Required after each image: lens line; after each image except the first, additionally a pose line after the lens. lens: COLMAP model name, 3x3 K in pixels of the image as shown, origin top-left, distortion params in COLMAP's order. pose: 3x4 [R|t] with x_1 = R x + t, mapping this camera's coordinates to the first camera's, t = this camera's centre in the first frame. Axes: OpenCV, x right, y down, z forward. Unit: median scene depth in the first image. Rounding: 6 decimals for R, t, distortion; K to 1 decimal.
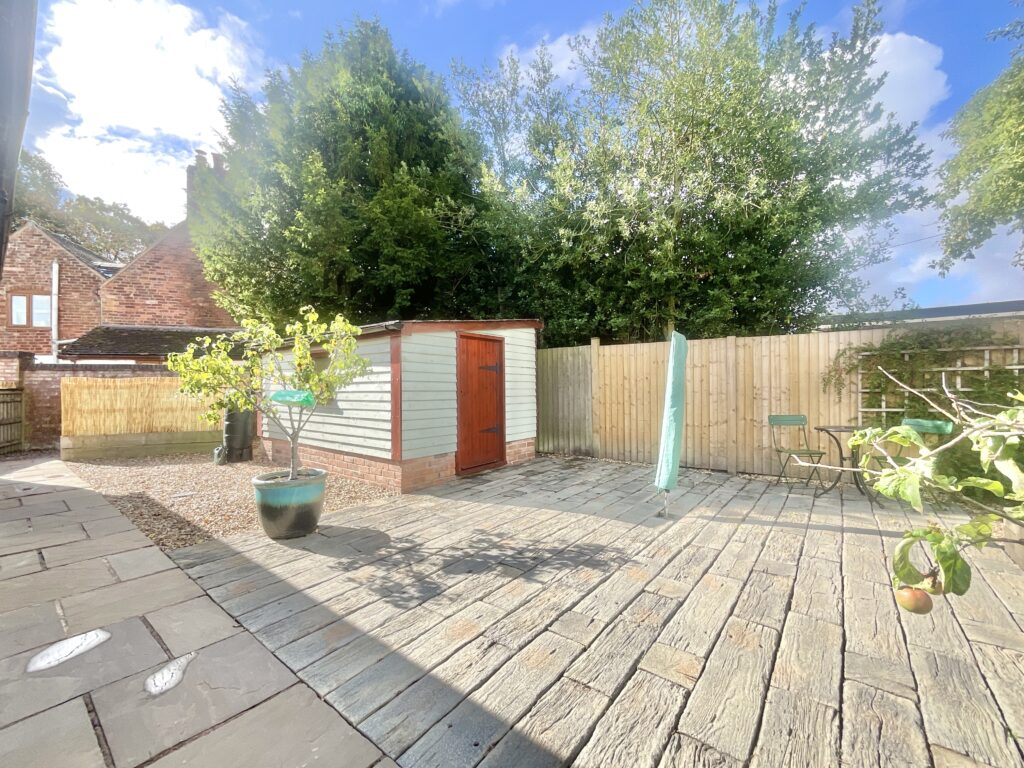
lens RADIAL K [[415.6, 0, 512.0], [0, 415.6, 384.0], [0, 0, 1]] dist [-0.002660, -0.000138]
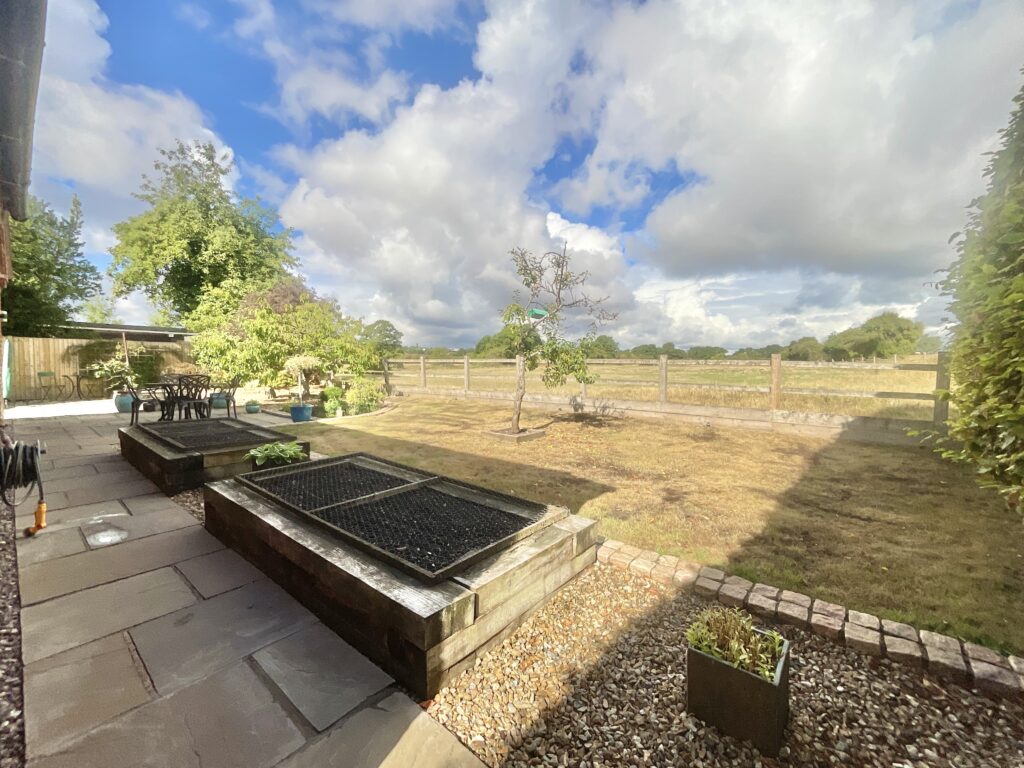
lens RADIAL K [[415.6, 0, 512.0], [0, 415.6, 384.0], [0, 0, 1]] dist [-0.002660, -0.000138]
pose [[0.022336, -0.049193, 0.998540, -1.574726], [-0.015305, 0.998655, 0.049541, -0.015075], [-0.999633, -0.016390, 0.021553, -1.647539]]
